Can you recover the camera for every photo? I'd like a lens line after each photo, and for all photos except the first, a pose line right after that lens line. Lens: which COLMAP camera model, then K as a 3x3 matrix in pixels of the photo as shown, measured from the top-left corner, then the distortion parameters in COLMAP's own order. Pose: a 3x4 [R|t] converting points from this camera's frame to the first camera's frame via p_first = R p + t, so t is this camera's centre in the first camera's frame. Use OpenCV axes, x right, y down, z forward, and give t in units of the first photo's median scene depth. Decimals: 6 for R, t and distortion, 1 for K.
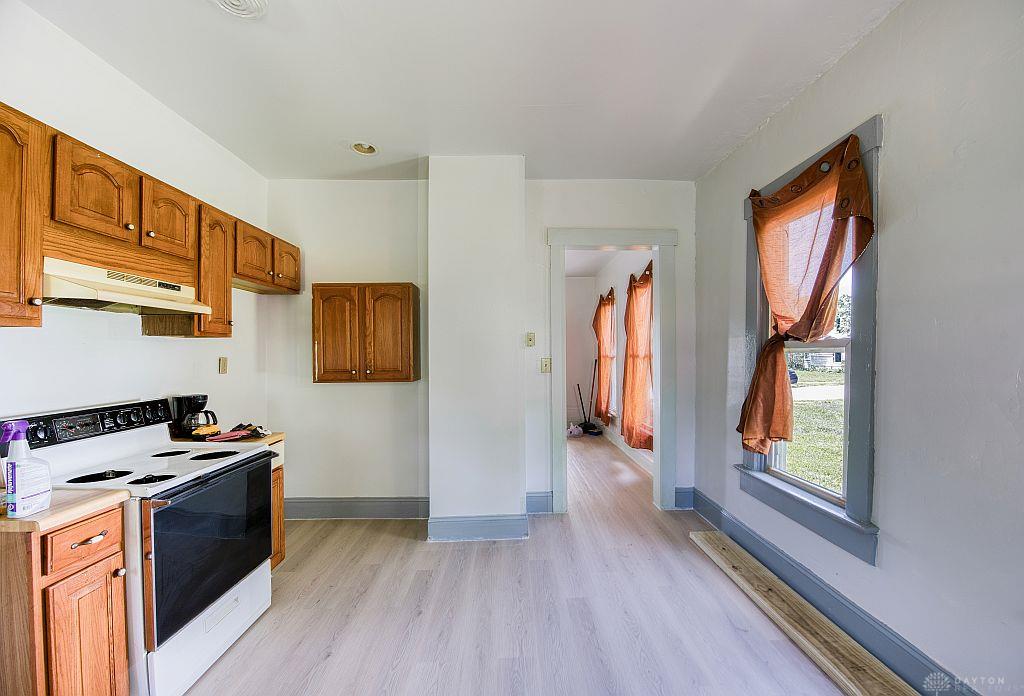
lens RADIAL K [[422.7, 0, 523.3], [0, 422.7, 348.6], [0, 0, 1]] dist [-0.000914, -0.000127]
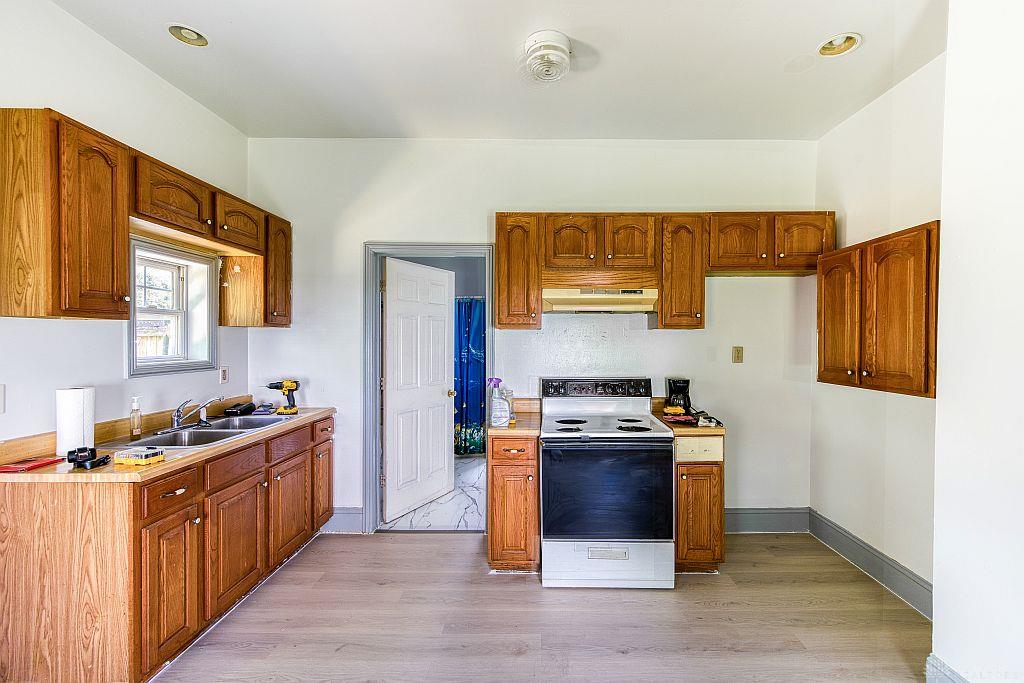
lens RADIAL K [[426.3, 0, 534.4], [0, 426.3, 342.6], [0, 0, 1]] dist [0.002359, -0.006756]
pose [[-0.035247, 0.015146, -0.999264, 0.461748], [0.010798, 0.999833, 0.014774, -0.013869], [0.999320, -0.010270, -0.035405, 0.721872]]
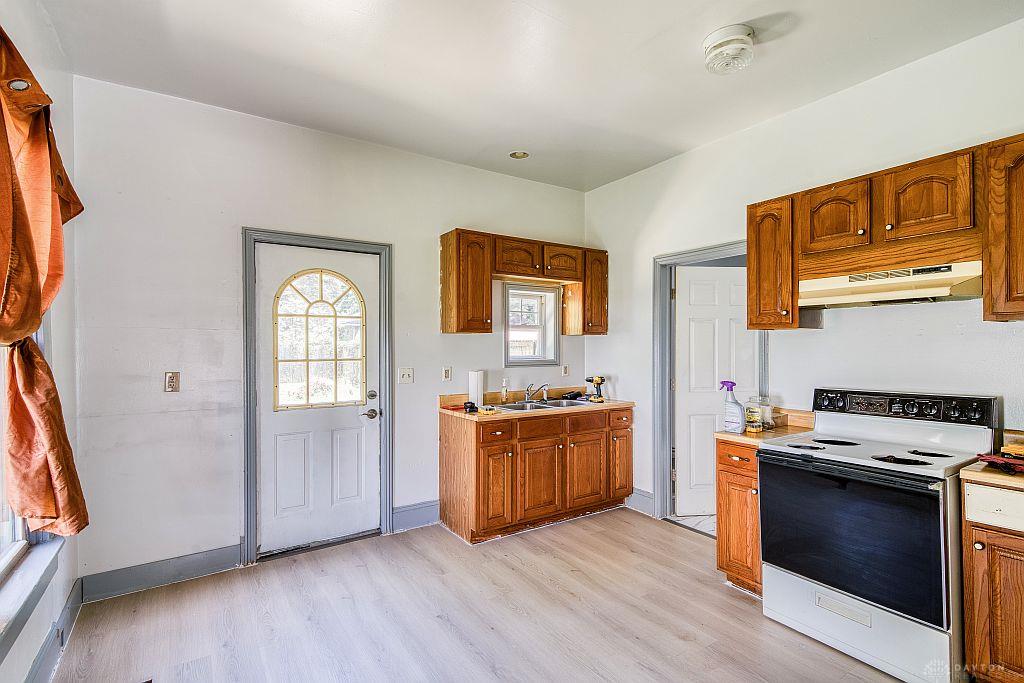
lens RADIAL K [[486.6, 0, 512.0], [0, 486.6, 341.5], [0, 0, 1]] dist [-0.002516, -0.000497]
pose [[-0.859029, 0.004750, -0.511905, 0.449794], [0.017592, 0.999640, -0.020246, 0.010340], [0.511624, -0.026397, -0.858804, 1.379913]]
